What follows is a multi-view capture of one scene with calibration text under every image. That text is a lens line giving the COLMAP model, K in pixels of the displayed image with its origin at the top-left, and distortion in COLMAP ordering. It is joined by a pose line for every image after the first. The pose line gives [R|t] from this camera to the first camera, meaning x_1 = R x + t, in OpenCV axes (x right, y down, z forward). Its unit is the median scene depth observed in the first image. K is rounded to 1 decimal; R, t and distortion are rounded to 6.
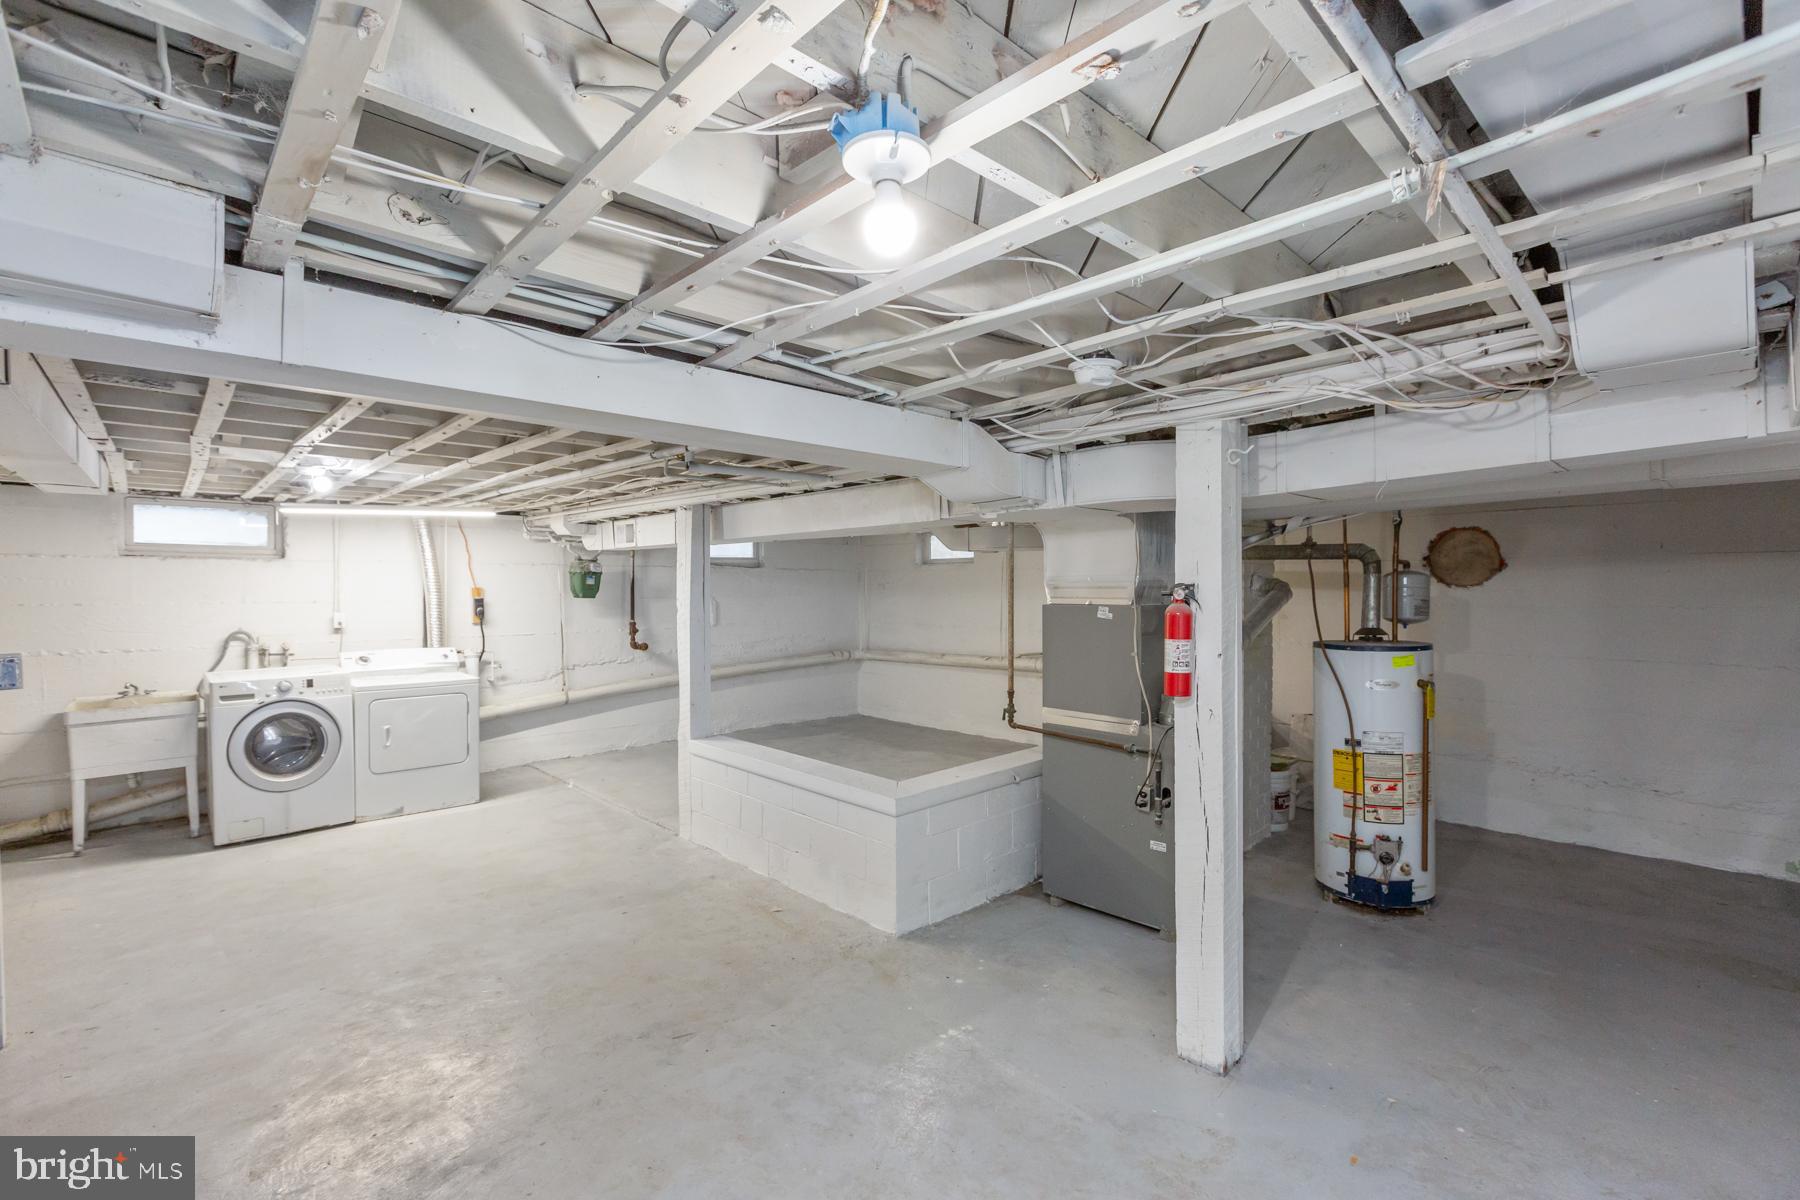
lens RADIAL K [[781.6, 0, 900.0], [0, 781.6, 600.0], [0, 0, 1]] dist [0.002111, 0.000212]
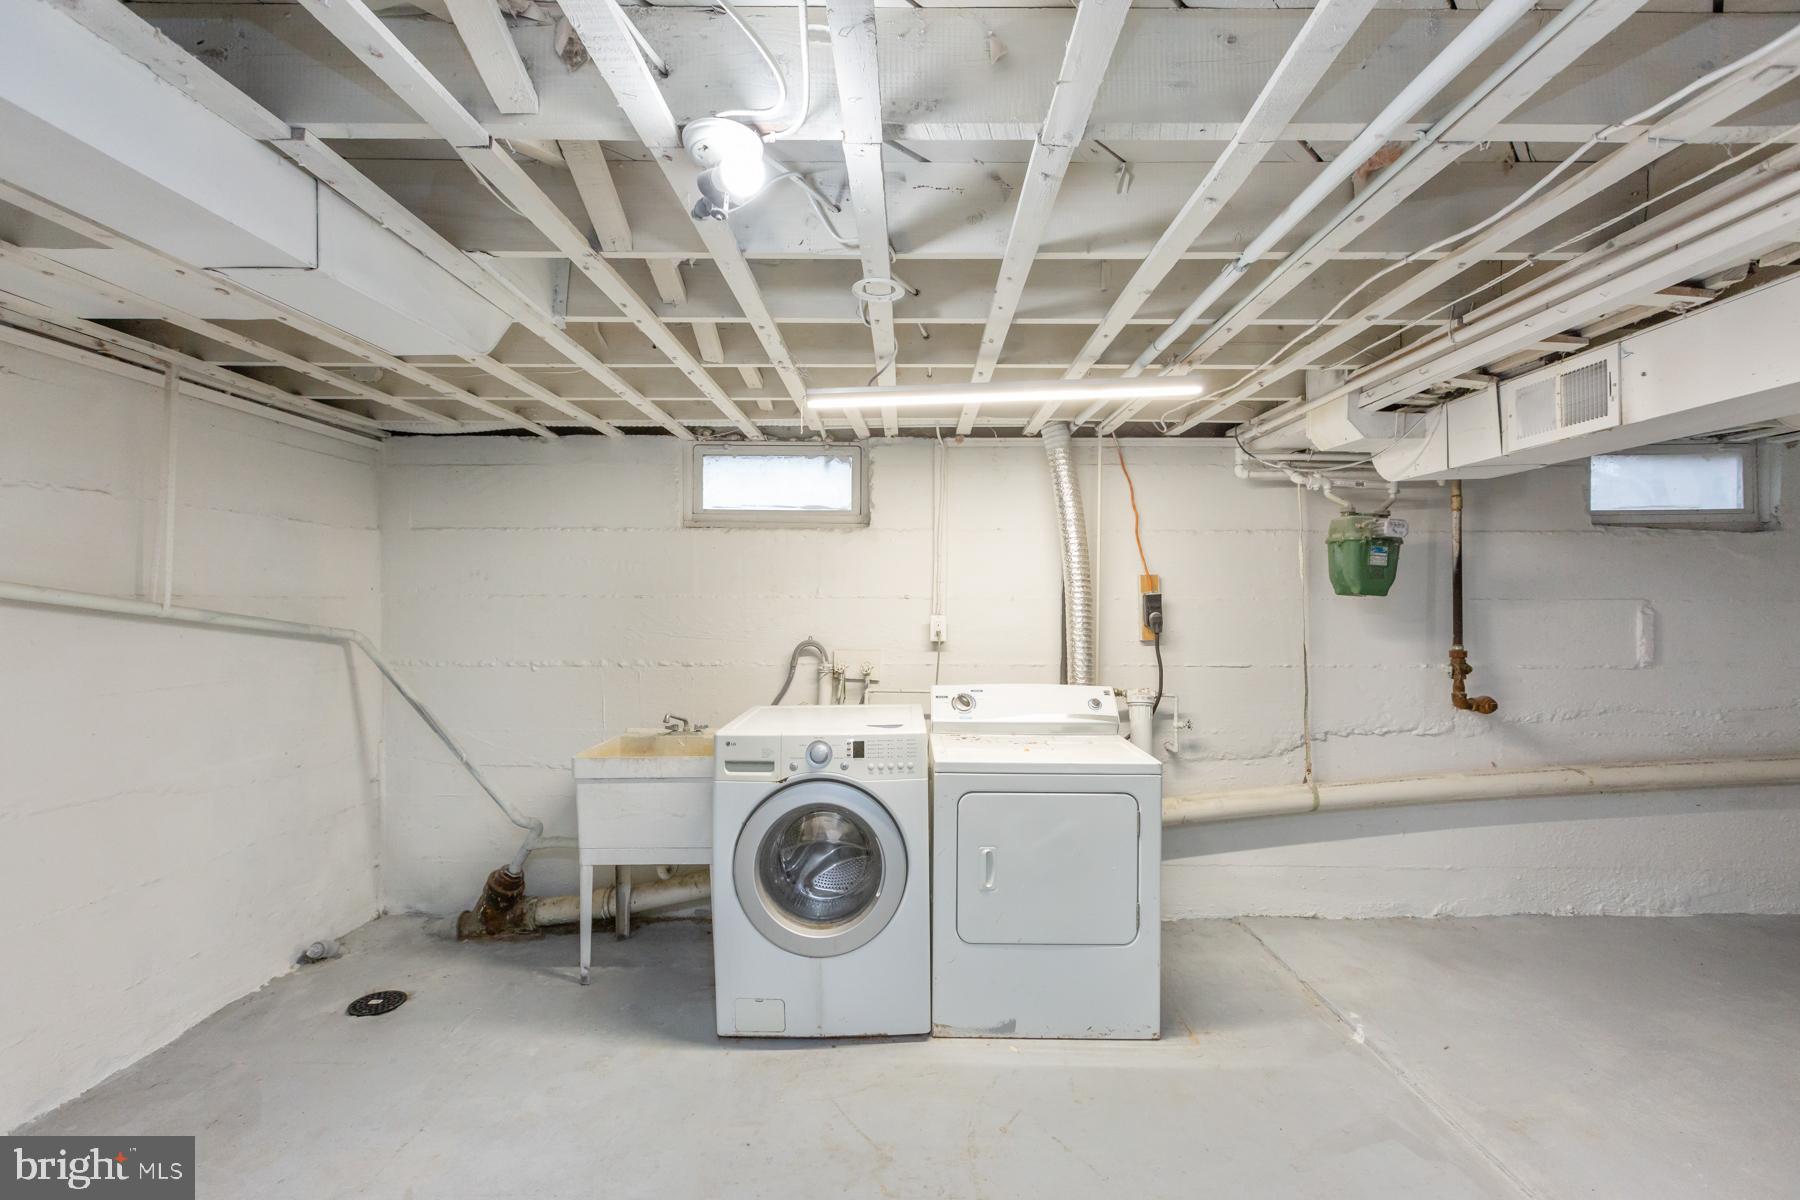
lens RADIAL K [[794.4, 0, 901.8], [0, 794.4, 597.6], [0, 0, 1]] dist [0.001068, -0.000620]
pose [[0.720907, -0.002591, -0.693027, -0.319067], [-0.016264, 0.999654, -0.020656, 0.015361], [0.692841, 0.026162, 0.720616, 0.546874]]
